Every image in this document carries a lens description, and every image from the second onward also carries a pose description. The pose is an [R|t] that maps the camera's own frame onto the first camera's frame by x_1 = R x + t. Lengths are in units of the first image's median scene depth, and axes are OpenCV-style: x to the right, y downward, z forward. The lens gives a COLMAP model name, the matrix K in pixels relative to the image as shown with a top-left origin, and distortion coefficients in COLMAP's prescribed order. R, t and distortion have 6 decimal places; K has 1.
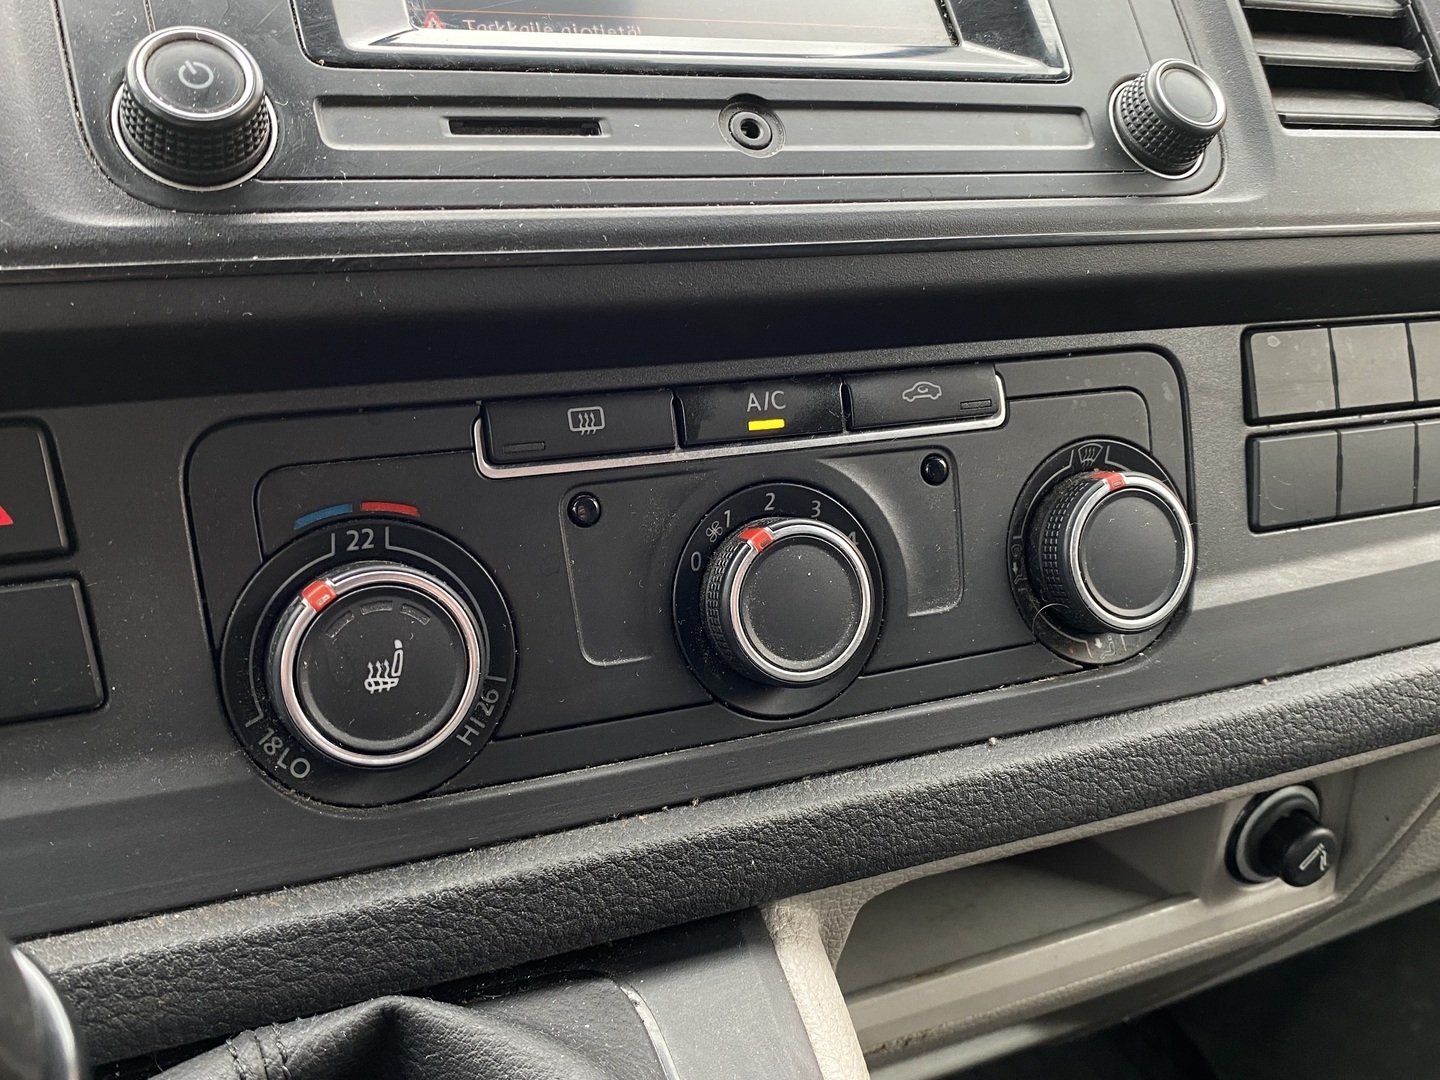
lens RADIAL K [[1254.2, 0, 720.0], [0, 1254.2, 540.0], [0, 0, 1]] dist [0.123724, -0.175793]
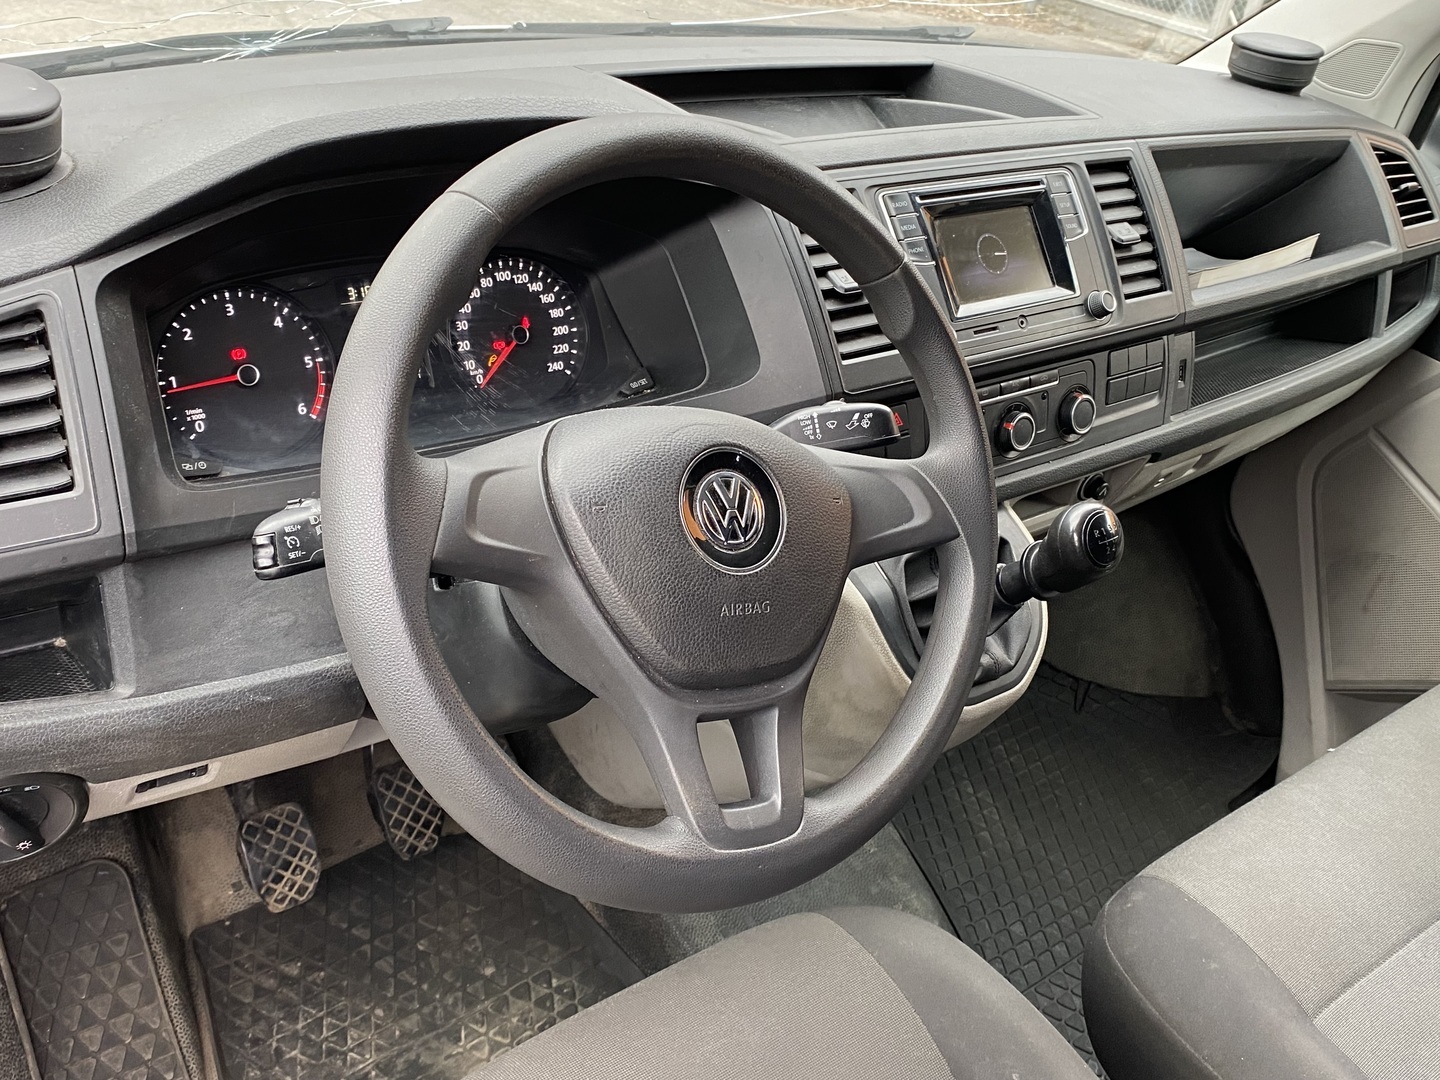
lens RADIAL K [[1389.8, 0, 720.0], [0, 1389.8, 540.0], [0, 0, 1]] dist [0.000602, 0.000913]
pose [[0.966014, -0.030490, 0.256684, -1.957077], [-0.029750, 0.973306, 0.227575, -0.579118], [-0.256771, -0.227477, 0.939320, -2.973356]]
